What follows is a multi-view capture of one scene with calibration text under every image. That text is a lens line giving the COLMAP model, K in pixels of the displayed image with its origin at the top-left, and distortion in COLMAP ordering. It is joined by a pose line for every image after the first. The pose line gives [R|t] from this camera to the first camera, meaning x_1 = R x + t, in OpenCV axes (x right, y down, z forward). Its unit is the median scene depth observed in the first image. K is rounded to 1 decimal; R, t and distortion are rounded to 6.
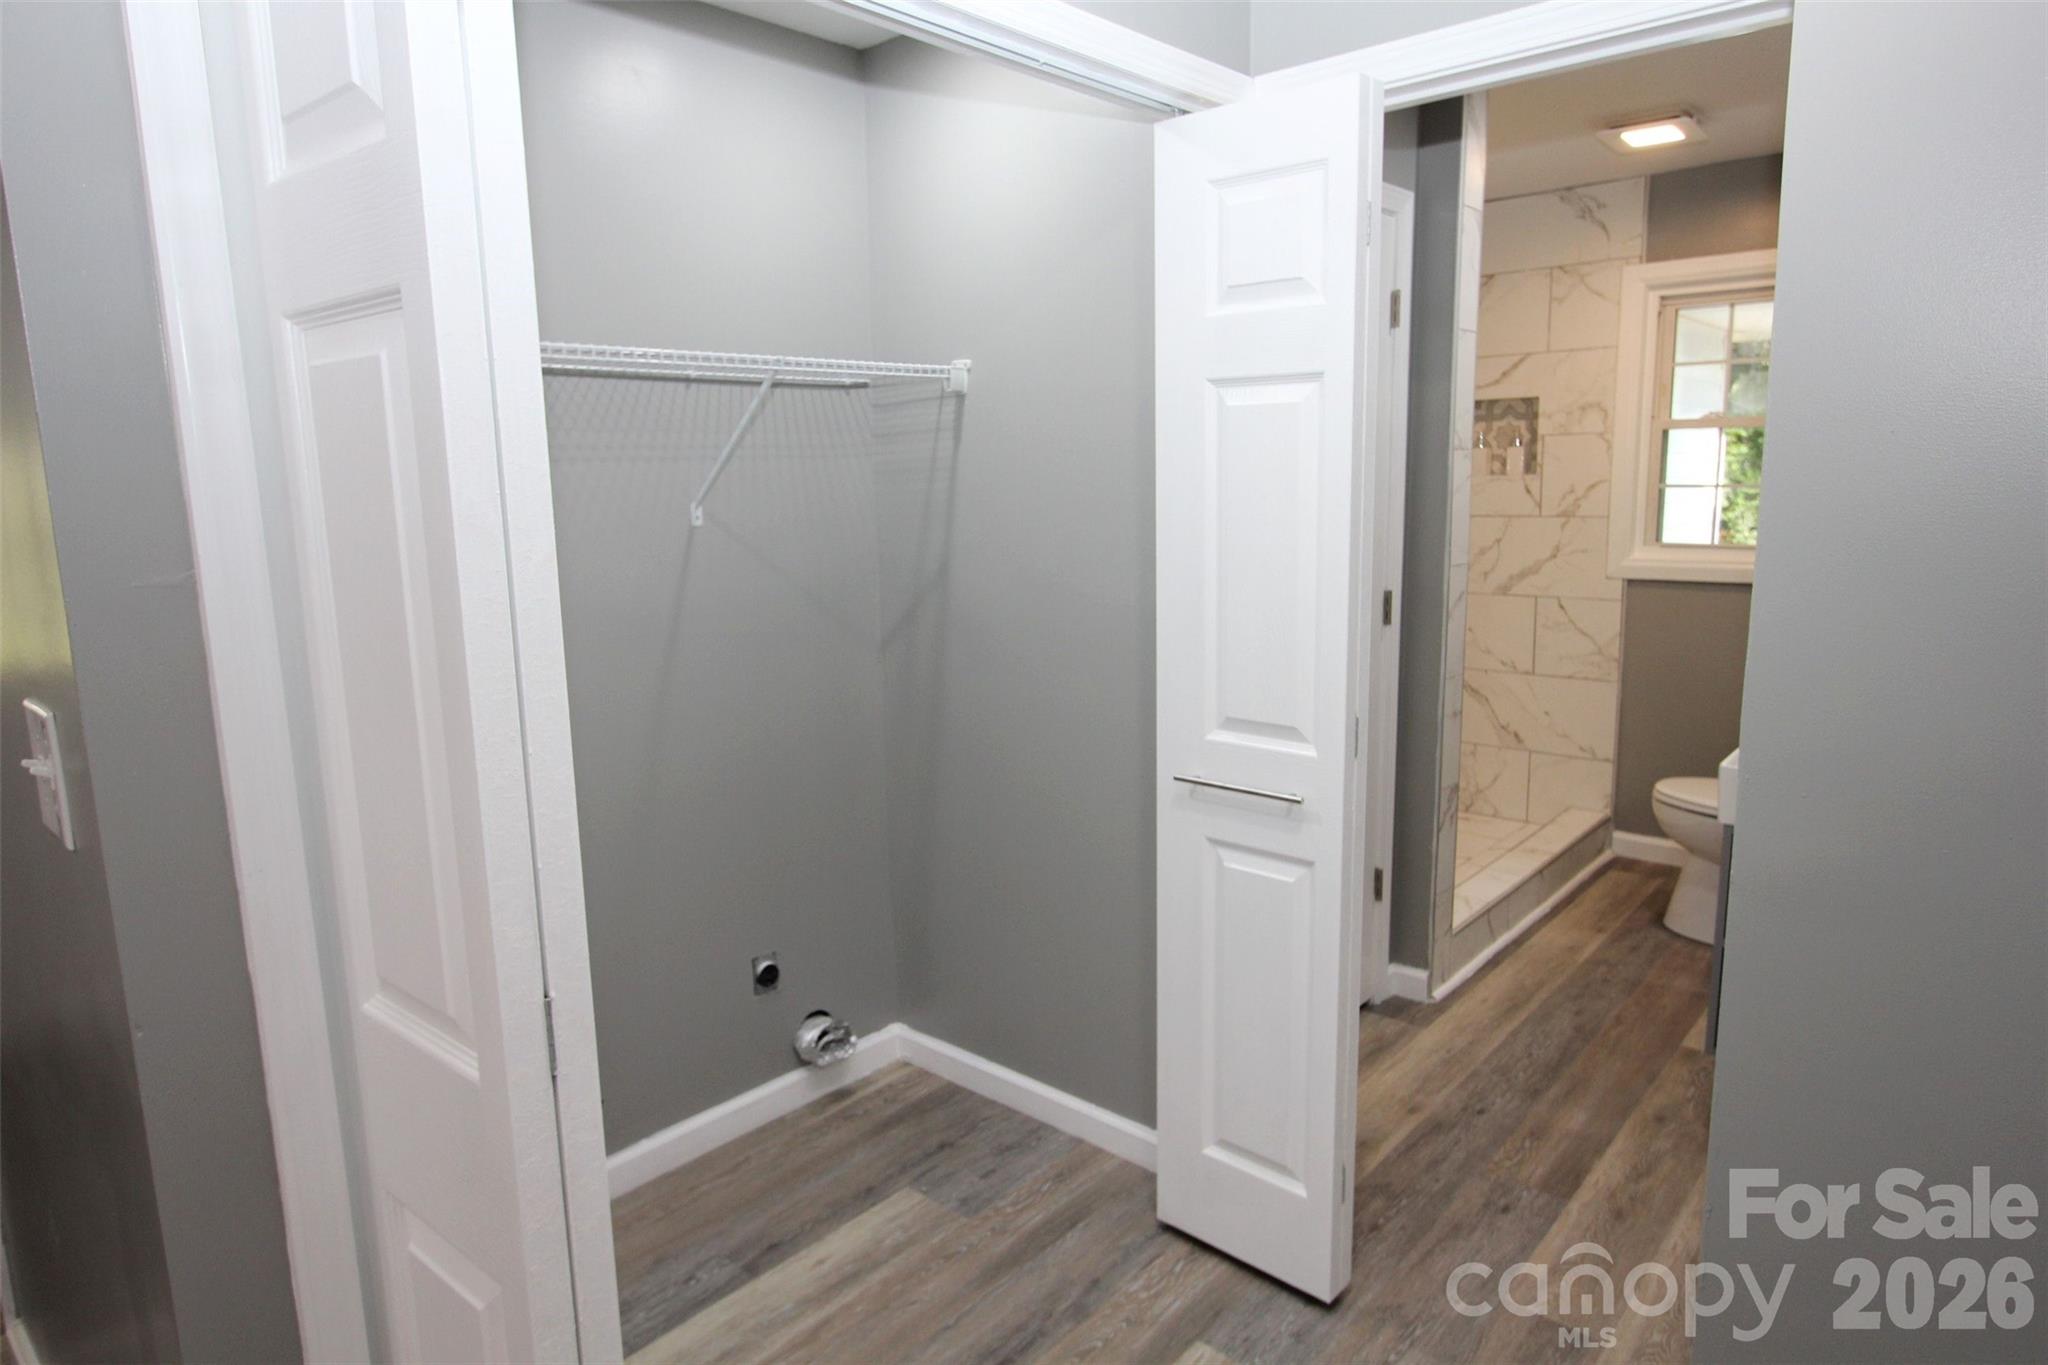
lens RADIAL K [[1232.0, 0, 1028.9], [0, 1232.0, 680.1], [0, 0, 1]] dist [-0.007424, 0.000769]
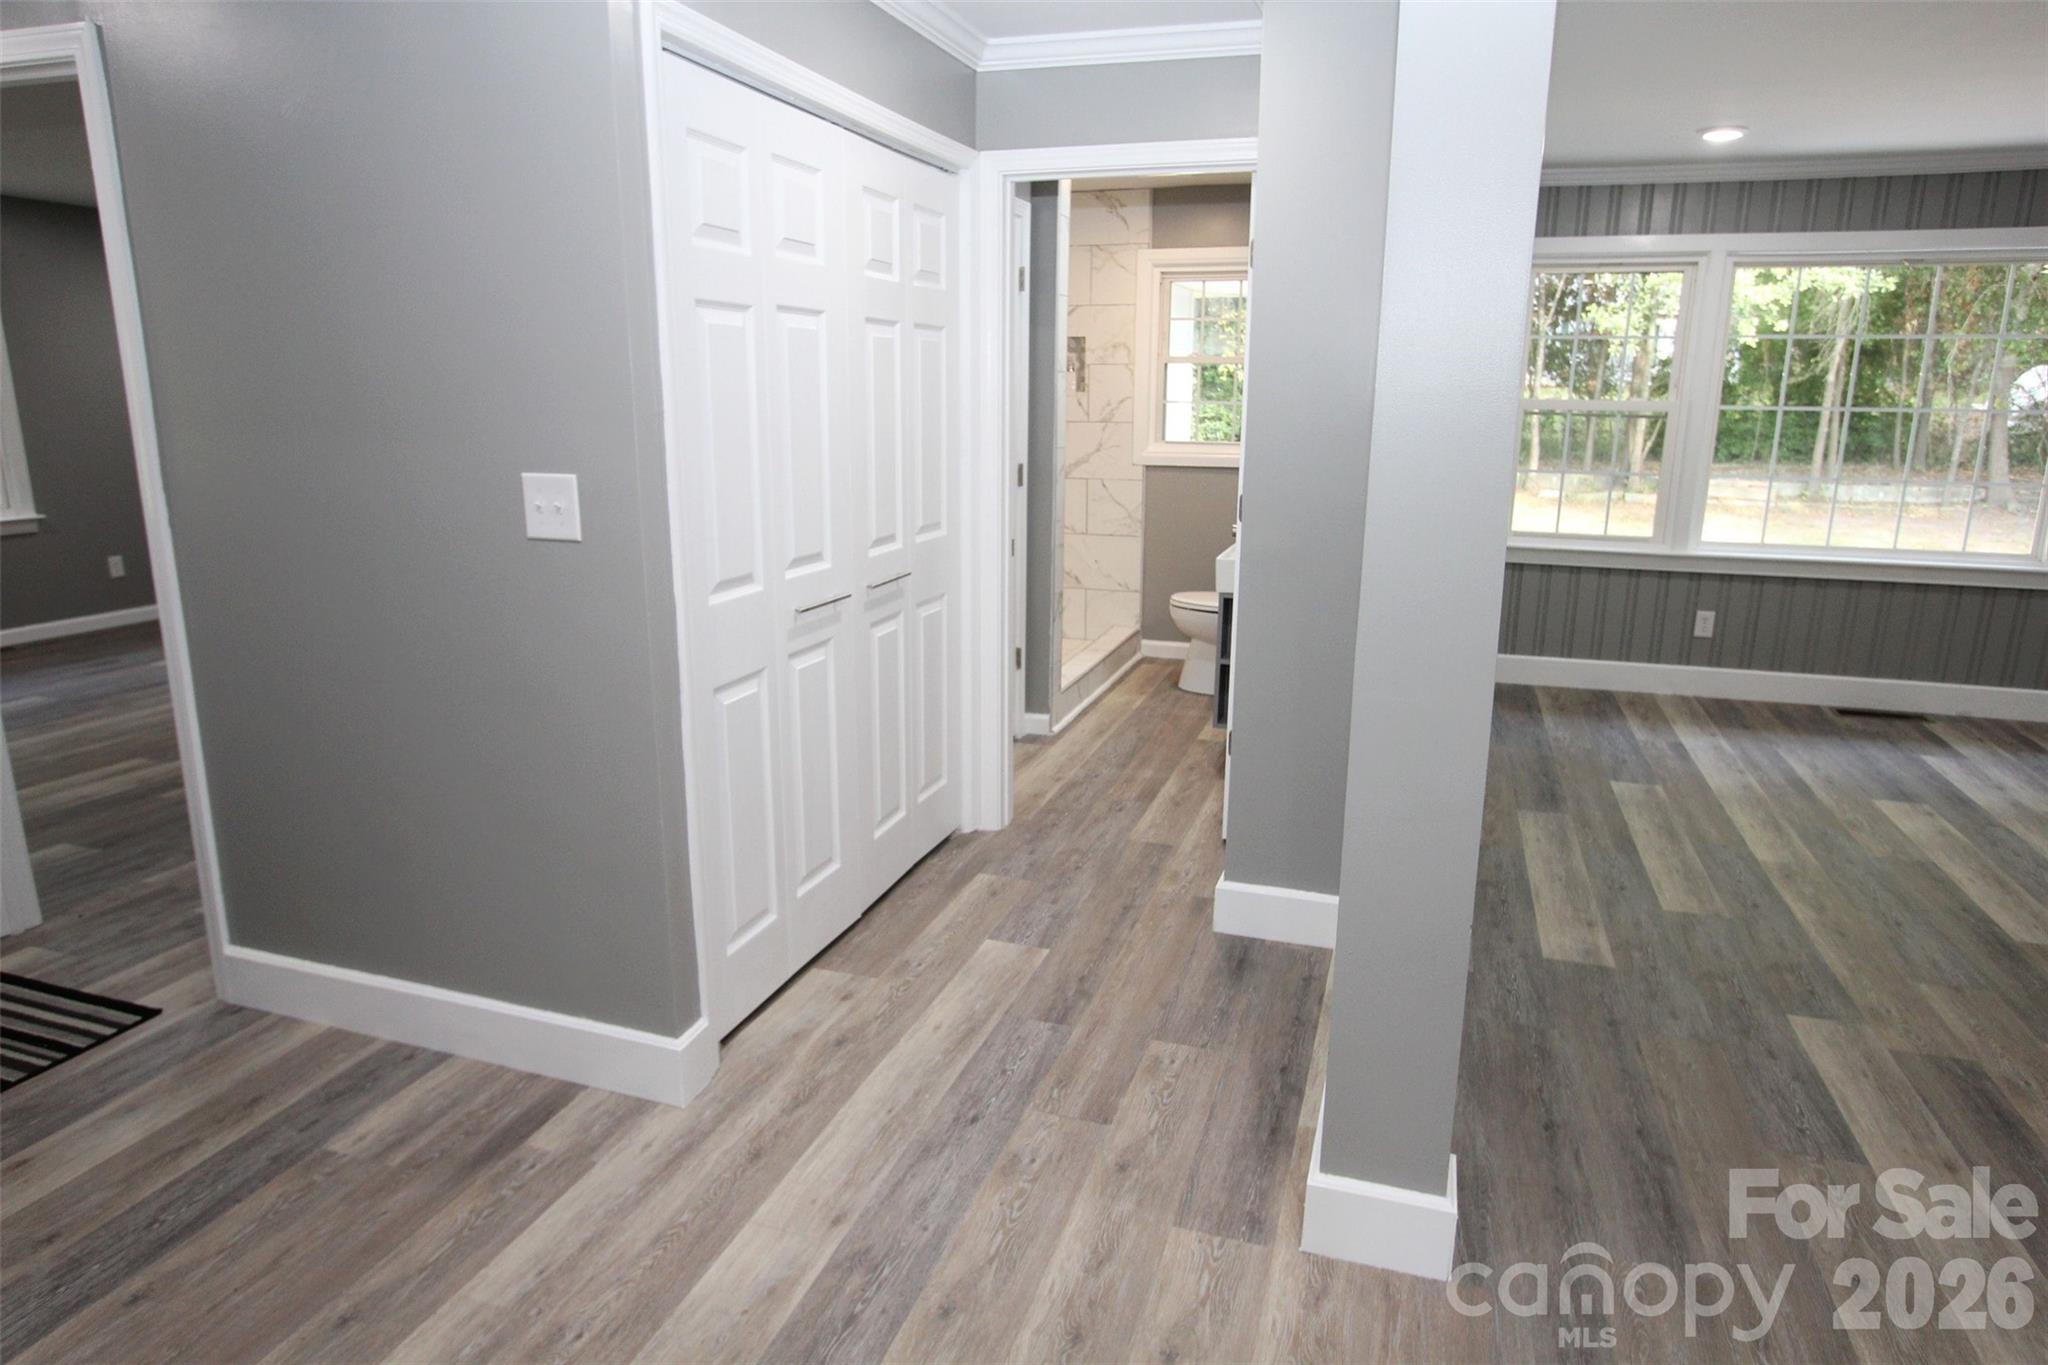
lens RADIAL K [[1232.0, 0, 1020.7], [0, 1232.0, 676.6], [0, 0, 1]] dist [-0.007424, 0.000769]
pose [[0.925131, -0.062718, 0.374432, -0.279998], [0.039905, 0.996861, 0.068380, 0.080654], [-0.377546, -0.048319, 0.924729, -0.406178]]
